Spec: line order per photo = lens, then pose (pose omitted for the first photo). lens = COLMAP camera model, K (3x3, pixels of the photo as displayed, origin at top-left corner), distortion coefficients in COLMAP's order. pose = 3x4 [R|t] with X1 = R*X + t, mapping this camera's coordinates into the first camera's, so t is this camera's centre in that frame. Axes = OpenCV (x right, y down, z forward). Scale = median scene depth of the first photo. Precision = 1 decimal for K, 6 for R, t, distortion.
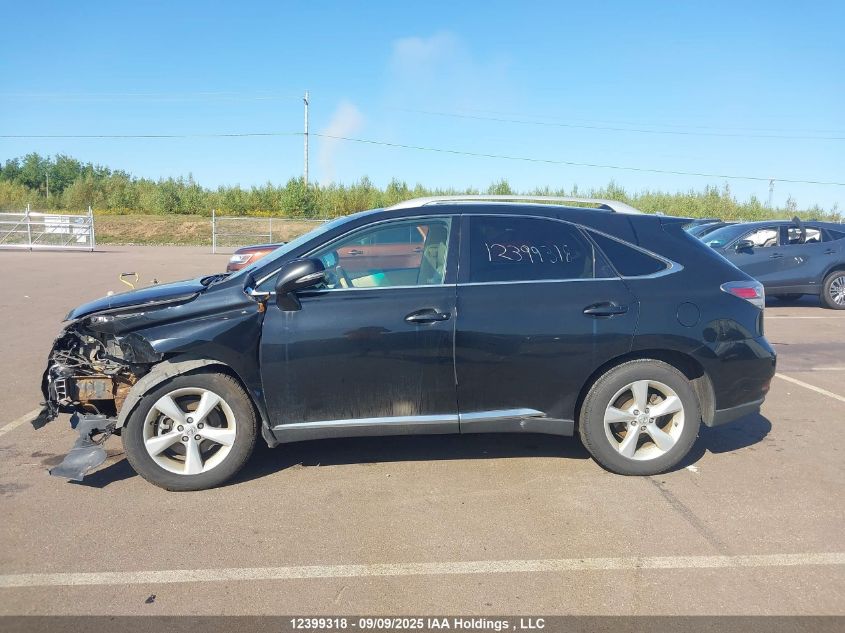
lens RADIAL K [[694.3, 0, 422.5], [0, 694.3, 316.5], [0, 0, 1]] dist [0.072800, -0.109147]
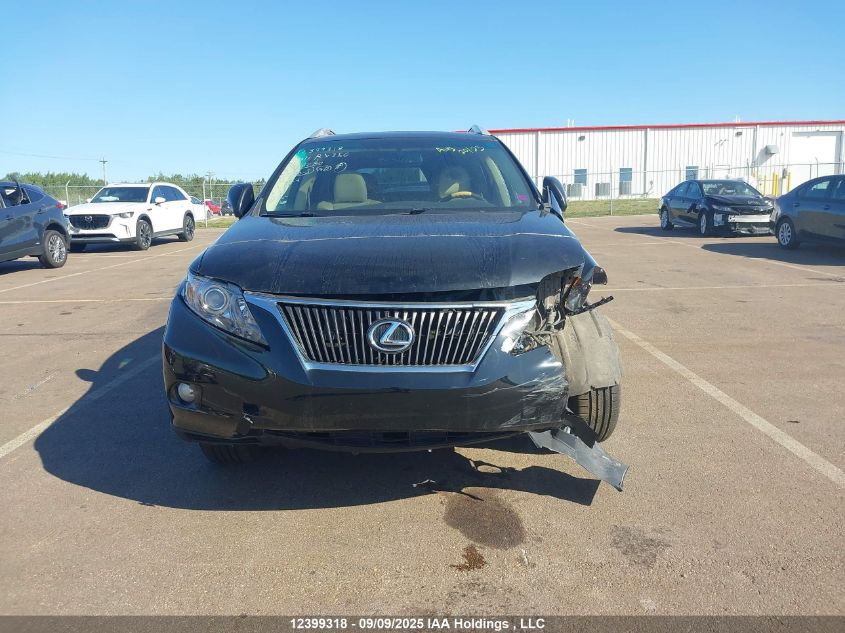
lens RADIAL K [[663.0, 0, 418.4], [0, 663.0, 358.5], [0, 0, 1]] dist [0.004105, -0.008500]
pose [[0.064272, -0.242231, 0.968087, -1.110928], [0.148336, 0.961635, 0.230768, -0.075475], [-0.986846, 0.128771, 0.097738, 1.071547]]
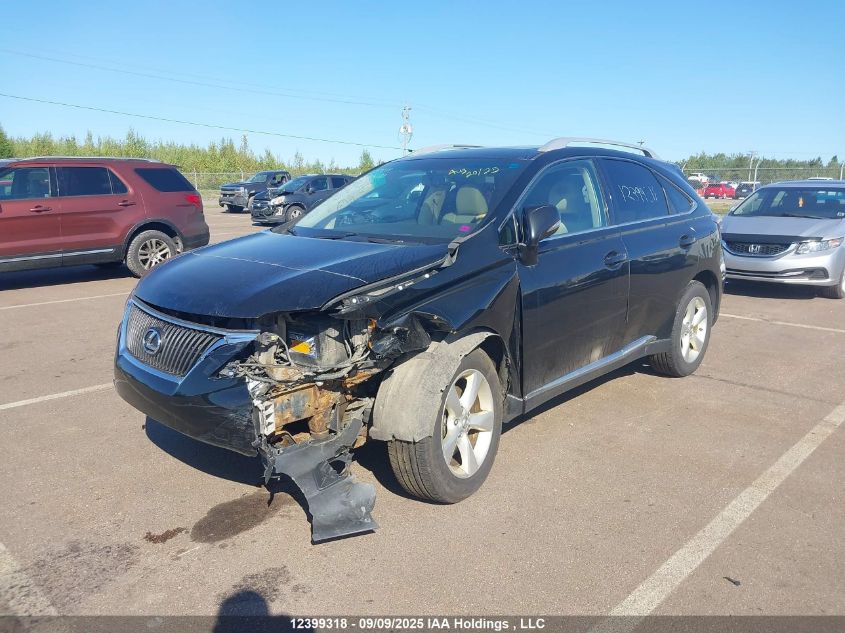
lens RADIAL K [[663.0, 0, 418.4], [0, 663.0, 358.5], [0, 0, 1]] dist [0.004105, -0.008500]
pose [[0.740319, -0.177714, 0.648340, -0.822857], [0.088676, 0.981814, 0.167864, -0.044074], [-0.666381, -0.066781, 0.742615, 0.446218]]
